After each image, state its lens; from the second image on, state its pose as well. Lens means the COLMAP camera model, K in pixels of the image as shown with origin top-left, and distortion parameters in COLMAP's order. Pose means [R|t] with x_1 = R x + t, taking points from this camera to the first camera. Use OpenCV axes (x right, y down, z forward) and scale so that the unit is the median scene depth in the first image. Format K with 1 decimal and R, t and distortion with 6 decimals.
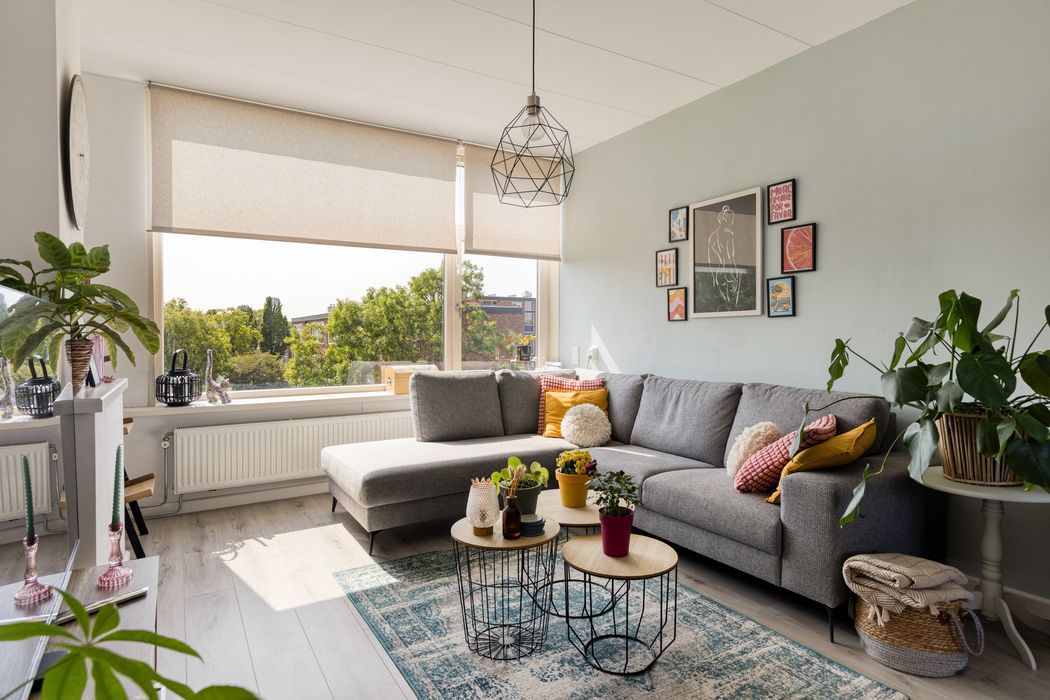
lens RADIAL K [[574.9, 0, 518.9], [0, 574.9, 309.2], [0, 0, 1]] dist [0.008767, 0.000974]
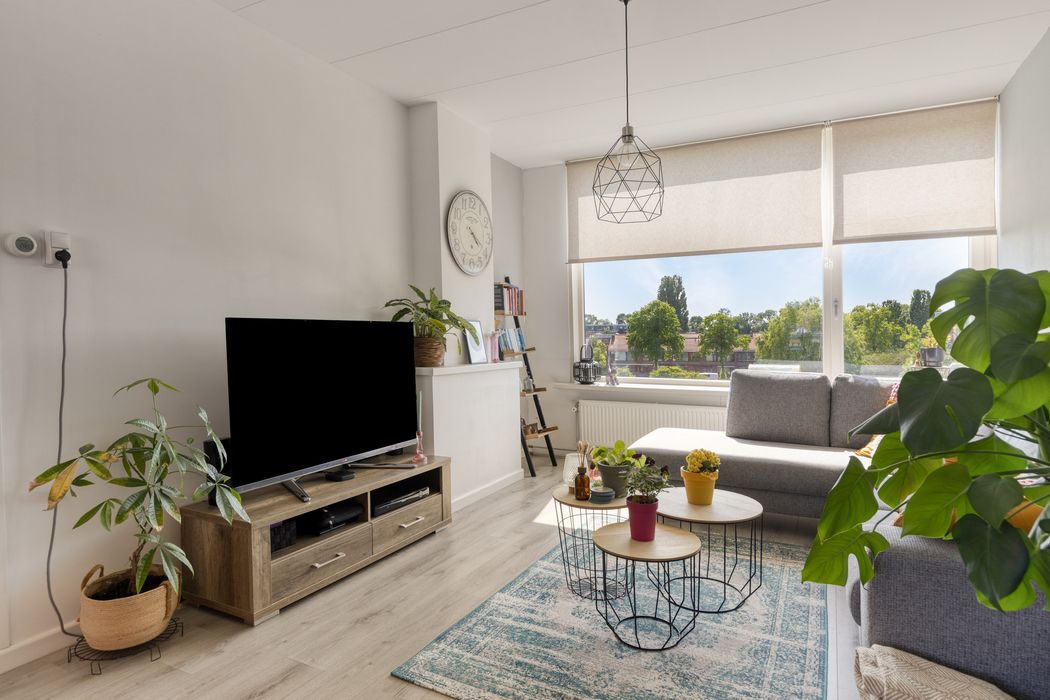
lens RADIAL K [[574.9, 0, 538.5], [0, 574.9, 315.8], [0, 0, 1]] dist [0.008767, 0.000974]
pose [[0.531289, -0.023946, -0.846852, 0.554338], [0.038660, 0.999244, -0.004001, 0.000213], [0.846308, -0.030614, 0.531814, 0.150655]]
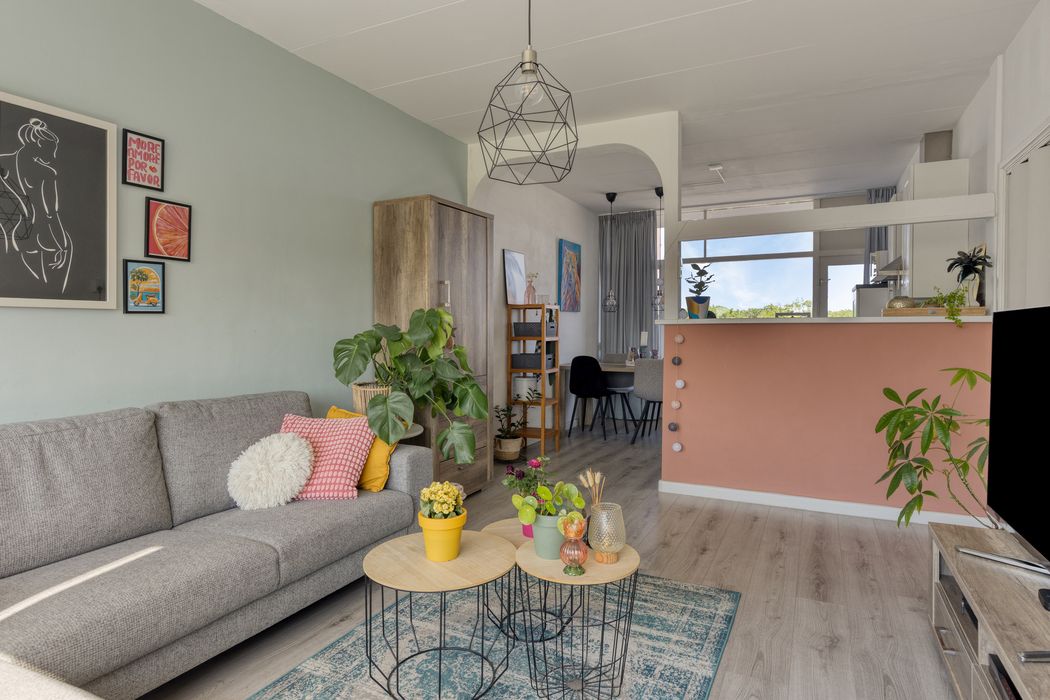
lens RADIAL K [[574.9, 0, 533.9], [0, 574.9, 330.8], [0, 0, 1]] dist [0.008767, 0.000974]
pose [[-0.538959, -0.000074, 0.842332, -0.425885], [-0.036727, 0.999051, -0.023412, 0.032758], [-0.841531, -0.043555, -0.538451, 0.902985]]
